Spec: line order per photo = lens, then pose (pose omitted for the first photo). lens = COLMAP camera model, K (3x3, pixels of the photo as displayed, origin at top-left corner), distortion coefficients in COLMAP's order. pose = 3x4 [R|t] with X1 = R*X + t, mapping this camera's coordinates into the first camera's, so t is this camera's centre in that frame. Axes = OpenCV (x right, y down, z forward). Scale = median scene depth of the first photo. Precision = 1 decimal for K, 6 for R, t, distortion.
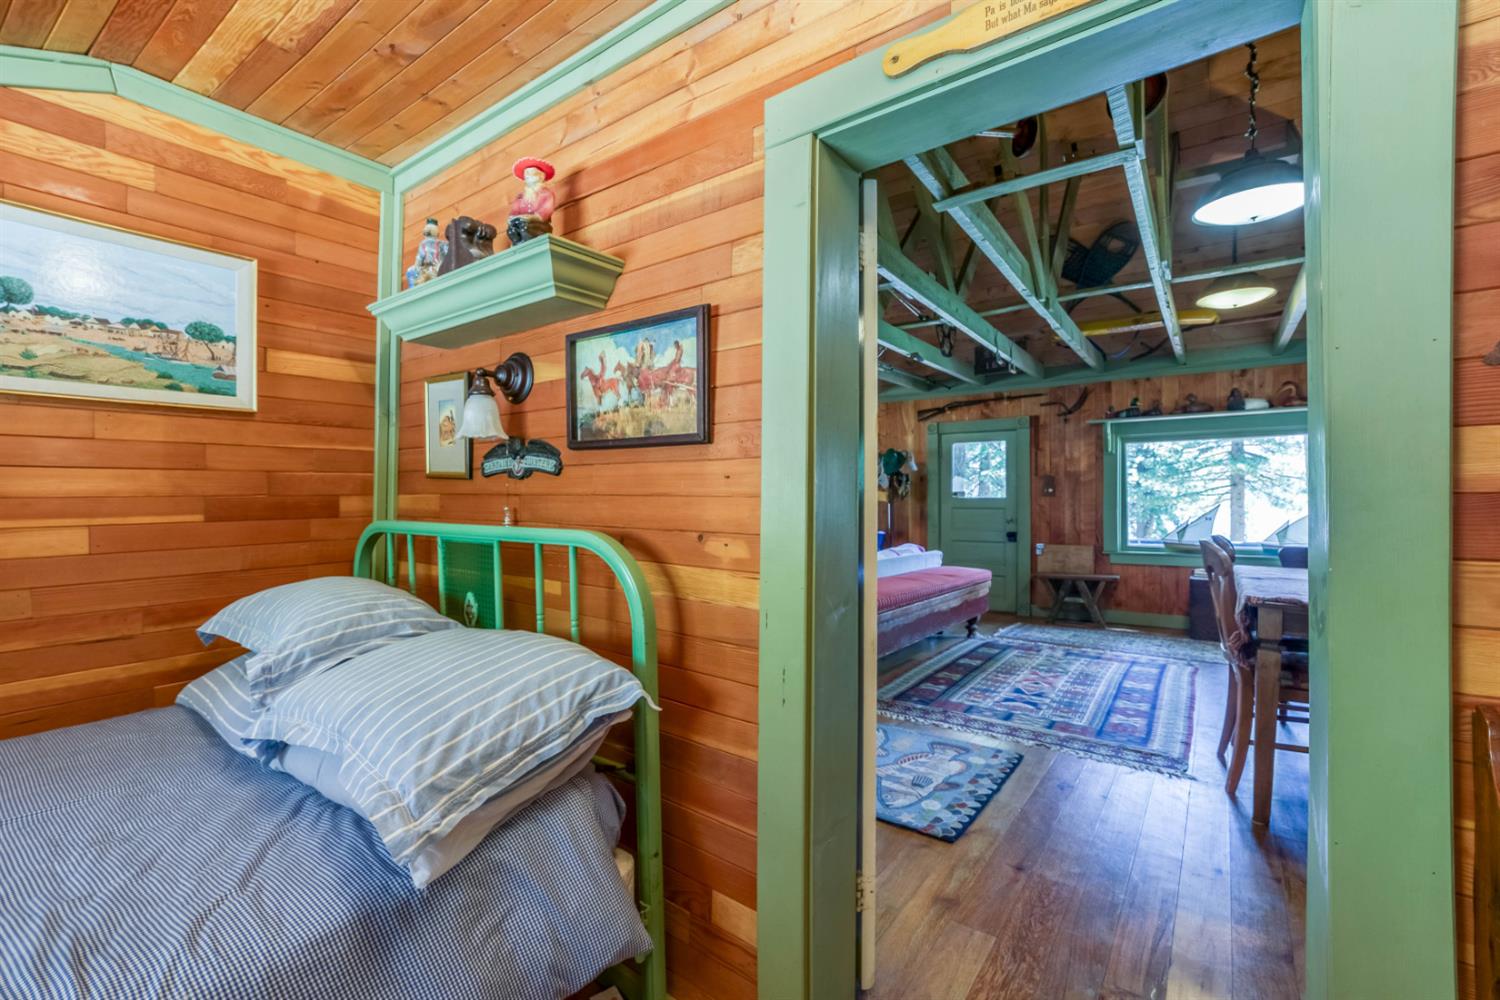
lens RADIAL K [[597.1, 0, 744.6], [0, 597.1, 497.0], [0, 0, 1]] dist [-0.012115, 0.000173]
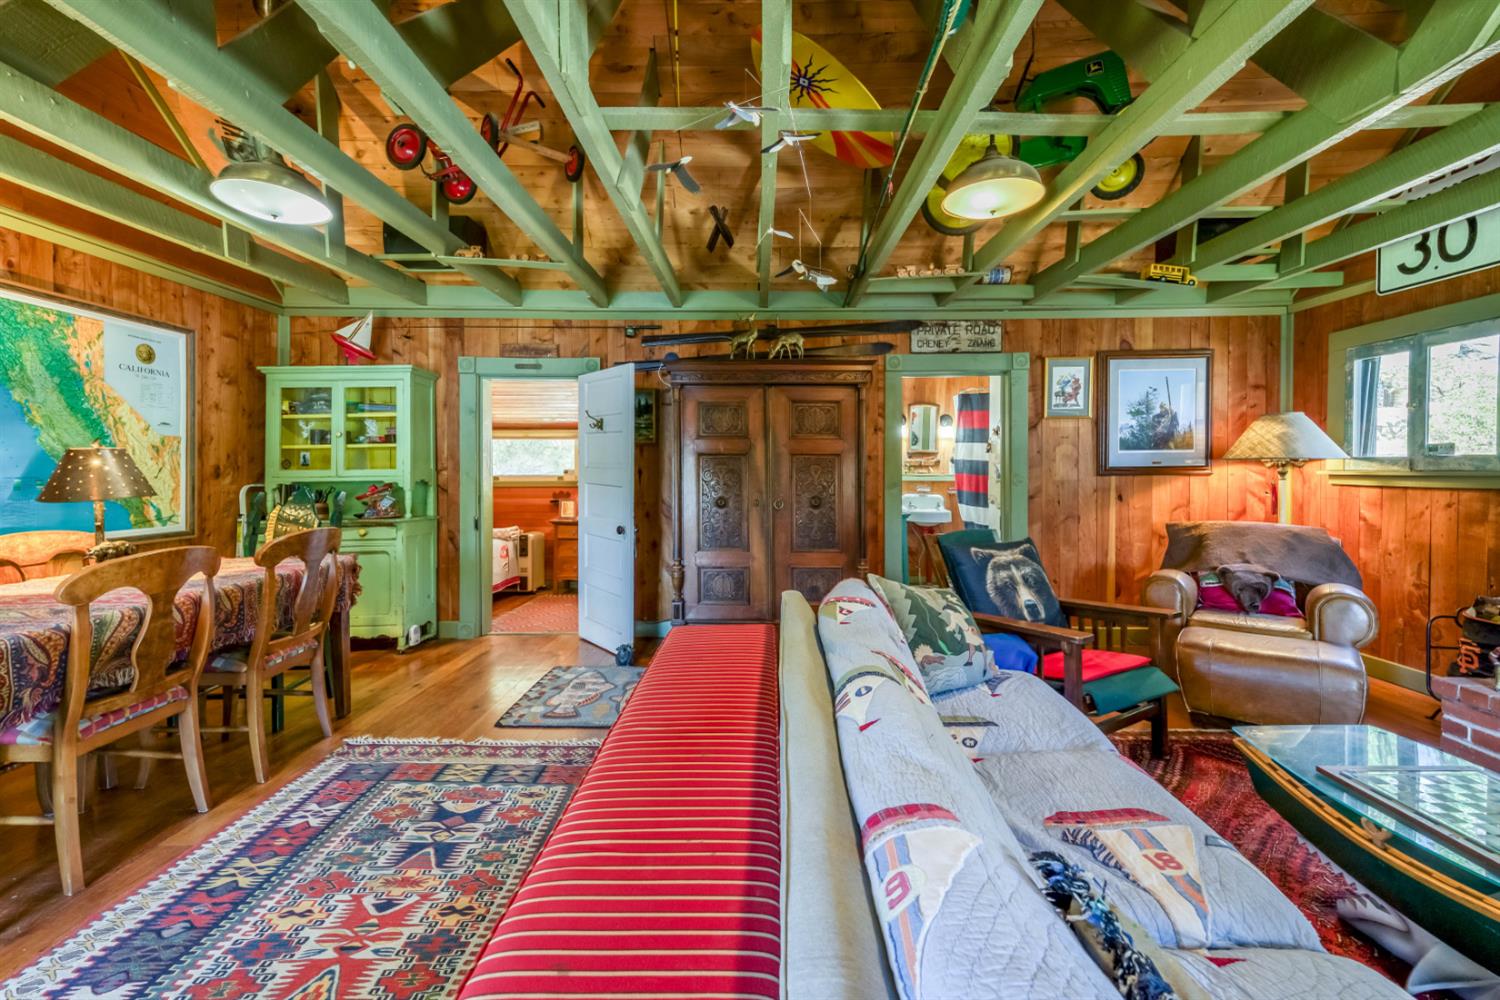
lens RADIAL K [[629.6, 0, 752.6], [0, 629.6, 475.6], [0, 0, 1]] dist [0.005554, 0.000918]
pose [[-0.796541, 0.005066, -0.604563, 0.290003], [0.001203, 0.999976, 0.006793, -0.013216], [0.604583, 0.004683, -0.796528, 0.811365]]
